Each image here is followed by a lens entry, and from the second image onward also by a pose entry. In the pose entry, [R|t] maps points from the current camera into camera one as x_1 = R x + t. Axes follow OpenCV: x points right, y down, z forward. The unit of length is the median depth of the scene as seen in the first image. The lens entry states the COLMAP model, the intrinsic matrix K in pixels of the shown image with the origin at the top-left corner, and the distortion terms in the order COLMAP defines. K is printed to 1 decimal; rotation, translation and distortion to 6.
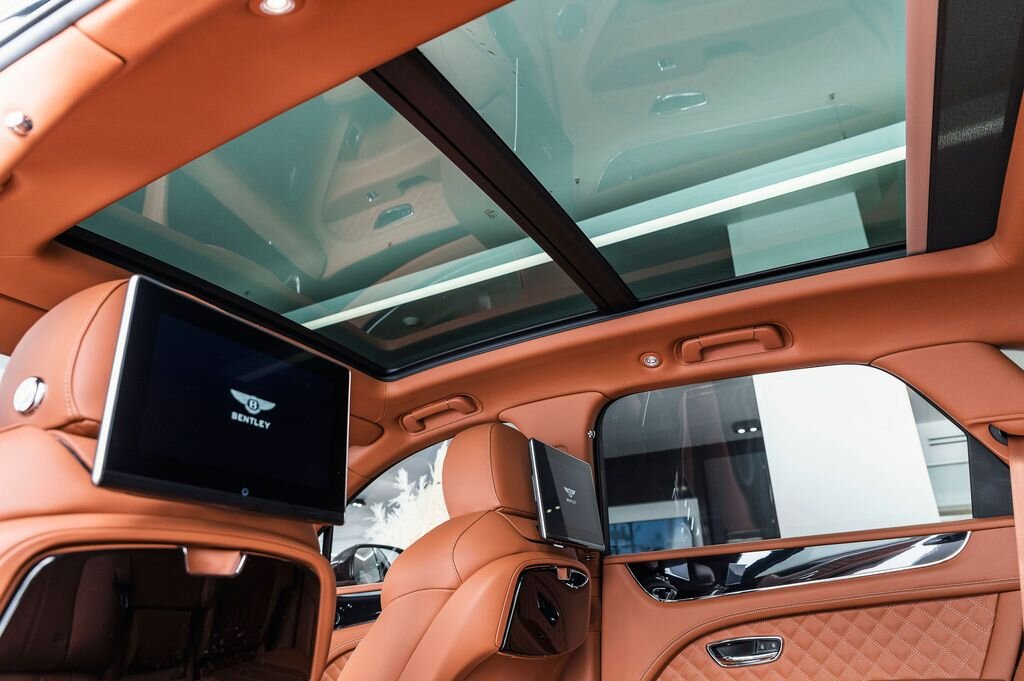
lens RADIAL K [[694.7, 0, 516.7], [0, 694.7, 316.6], [0, 0, 1]] dist [-0.000921, 0.000199]
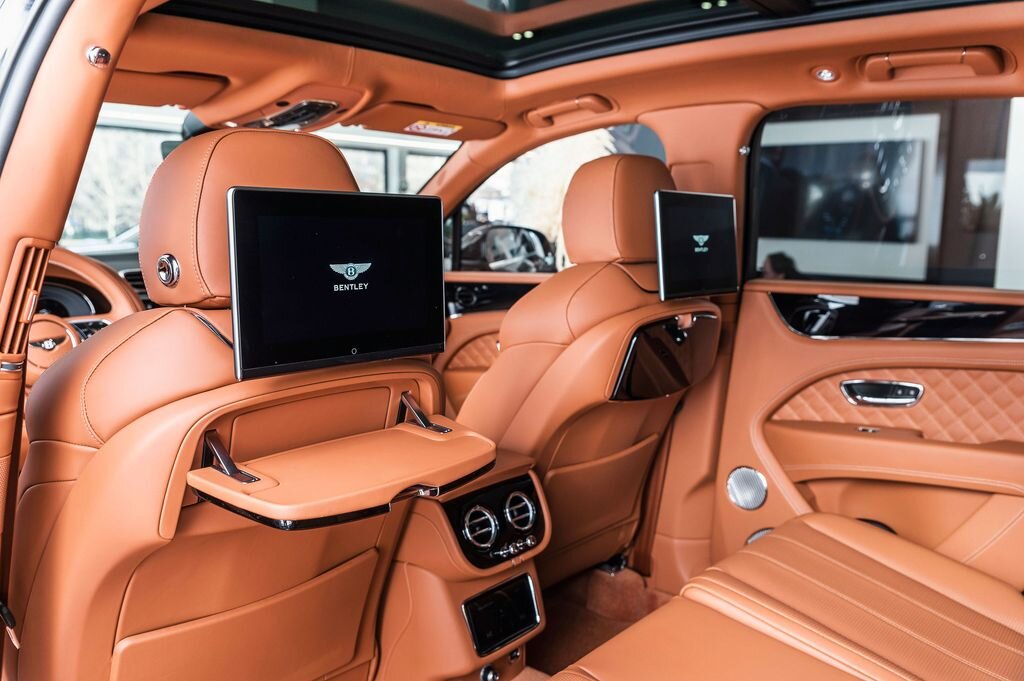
lens RADIAL K [[878.2, 0, 512.0], [0, 878.2, 340.5], [0, 0, 1]] dist [-0.002679, -0.000082]
pose [[0.977028, 0.071342, -0.200813, 0.073125], [0.044808, 0.852467, 0.520857, -0.236597], [0.208345, -0.517890, 0.829688, -0.069552]]
